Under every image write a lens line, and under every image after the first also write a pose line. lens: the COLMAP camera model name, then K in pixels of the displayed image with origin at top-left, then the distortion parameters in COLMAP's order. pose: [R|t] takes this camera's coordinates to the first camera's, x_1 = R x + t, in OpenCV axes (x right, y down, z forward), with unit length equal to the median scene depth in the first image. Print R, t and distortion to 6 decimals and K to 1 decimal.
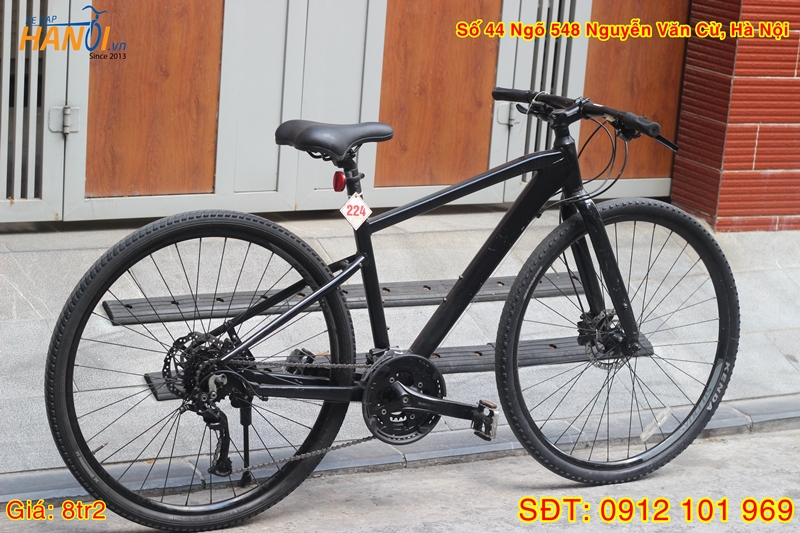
lens RADIAL K [[1907.4, 0, 399.7], [0, 1907.4, 266.4], [0, 0, 1]] dist [-0.100917, 0.000000]
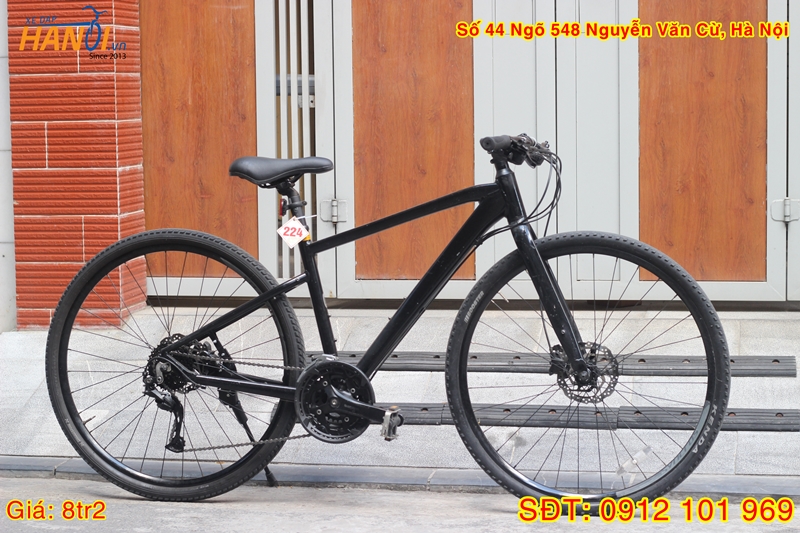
lens RADIAL K [[1907.4, 0, 400.0], [0, 1907.4, 266.3], [0, 0, 1]] dist [-0.100917, 0.000000]
pose [[0.757473, -0.027050, -0.652306, 0.623272], [-0.083811, 0.986845, -0.138246, 0.116587], [0.647465, 0.159388, 0.745241, 0.144976]]
